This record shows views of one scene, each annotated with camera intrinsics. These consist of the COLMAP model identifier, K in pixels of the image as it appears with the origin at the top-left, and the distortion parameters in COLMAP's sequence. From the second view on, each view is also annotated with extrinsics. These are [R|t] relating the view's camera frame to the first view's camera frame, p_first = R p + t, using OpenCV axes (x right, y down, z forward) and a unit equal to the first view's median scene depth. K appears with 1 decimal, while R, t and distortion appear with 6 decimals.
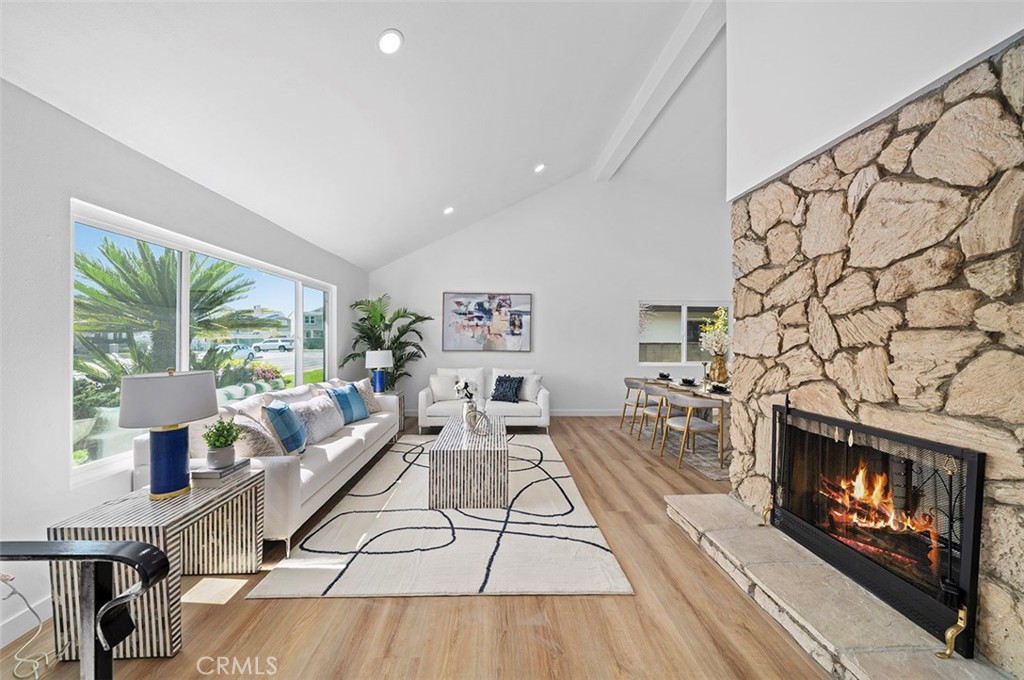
lens RADIAL K [[349.2, 0, 508.5], [0, 349.2, 337.9], [0, 0, 1]] dist [-0.005008, -0.000081]
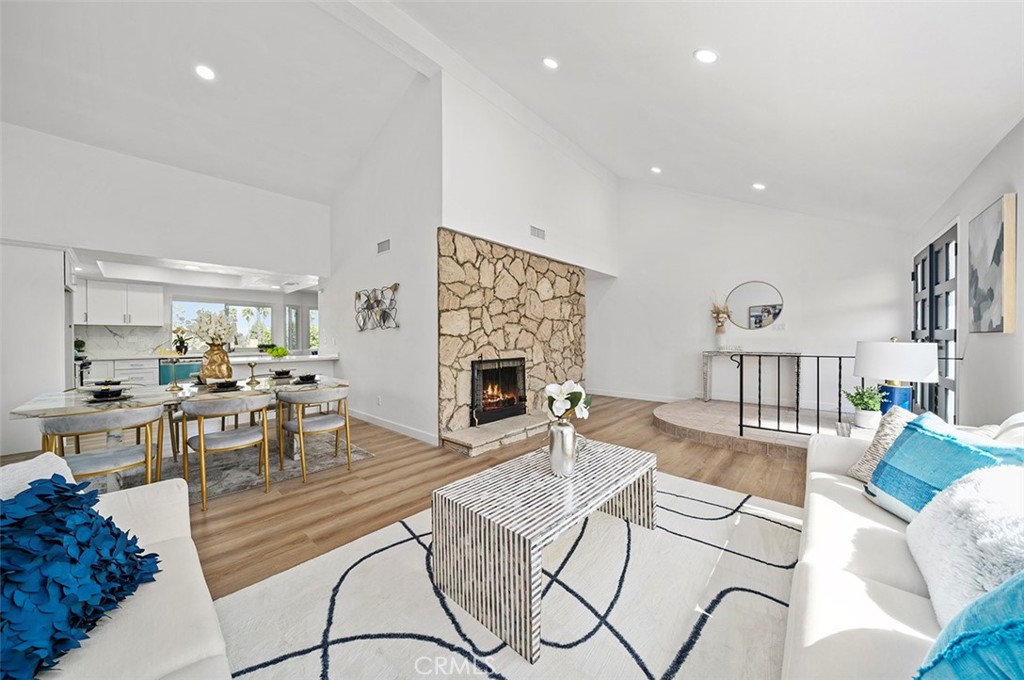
lens RADIAL K [[344.5, 0, 509.8], [0, 344.5, 341.4], [0, 0, 1]] dist [-0.000340, -0.000011]
pose [[-0.709957, -0.010287, 0.704170, -0.590839], [-0.001262, 0.999910, 0.013336, 0.058427], [-0.704244, 0.008579, -0.709906, 1.953617]]
